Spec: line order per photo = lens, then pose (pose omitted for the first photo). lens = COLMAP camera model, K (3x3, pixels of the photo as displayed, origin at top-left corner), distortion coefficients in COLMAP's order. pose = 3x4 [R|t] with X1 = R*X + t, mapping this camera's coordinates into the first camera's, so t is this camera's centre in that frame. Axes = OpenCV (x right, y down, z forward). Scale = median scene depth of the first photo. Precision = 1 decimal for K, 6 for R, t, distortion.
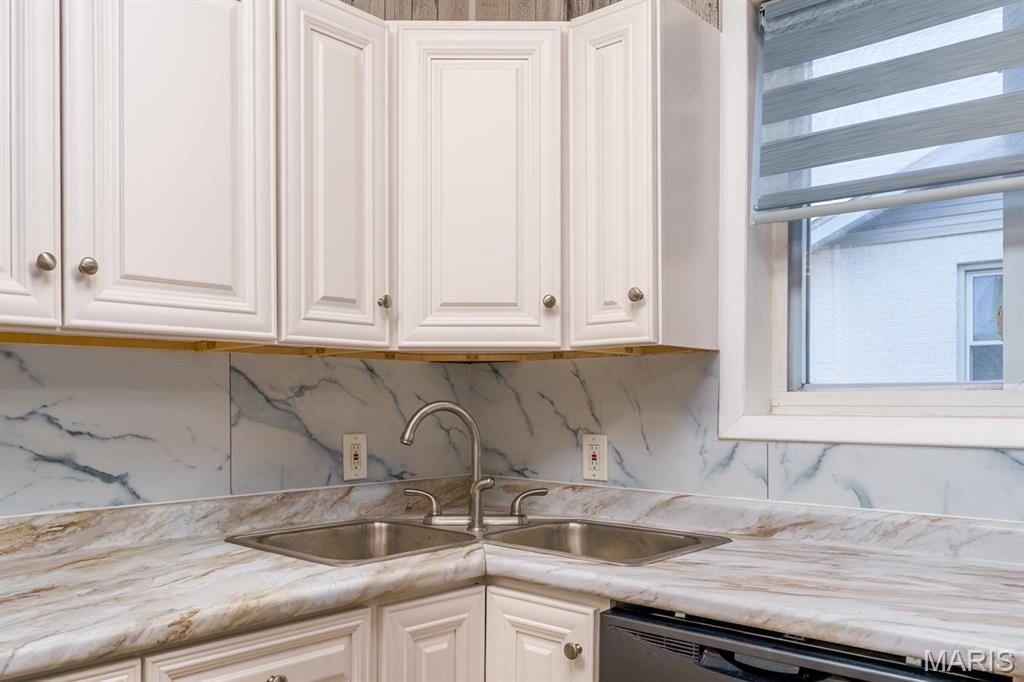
lens RADIAL K [[850.3, 0, 478.9], [0, 850.3, 406.0], [0, 0, 1]] dist [-0.004574, 0.001402]
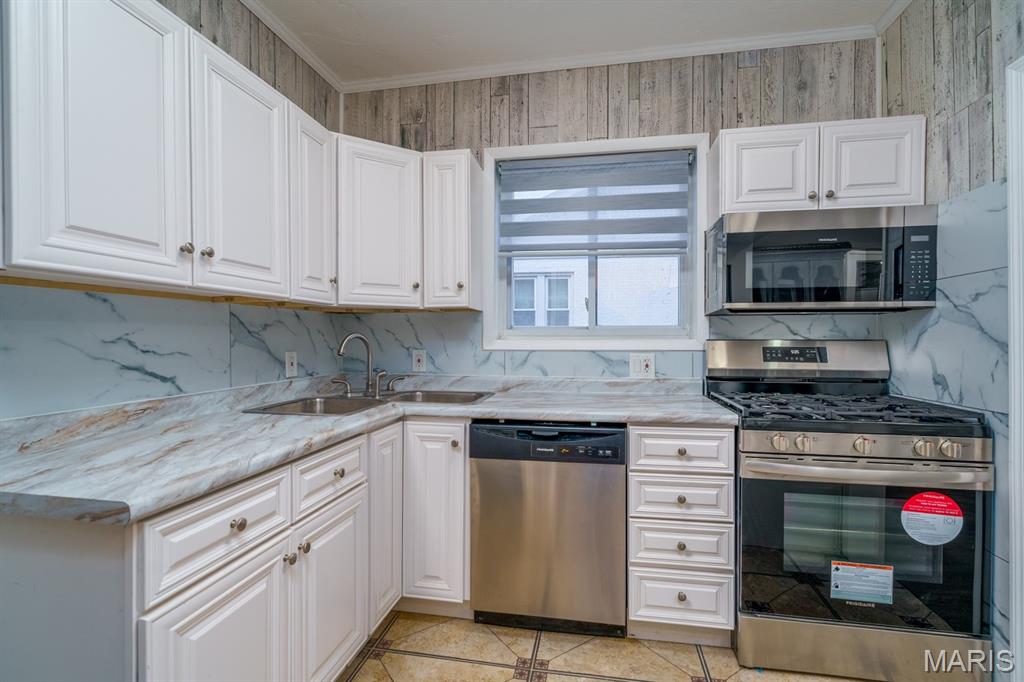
lens RADIAL K [[467.4, 0, 521.4], [0, 467.4, 338.8], [0, 0, 1]] dist [-0.002369, -0.000248]
pose [[0.834971, -0.002104, 0.550290, -0.336363], [0.003066, 0.999995, -0.000830, 0.010146], [-0.550286, 0.002380, 0.834973, -0.102846]]
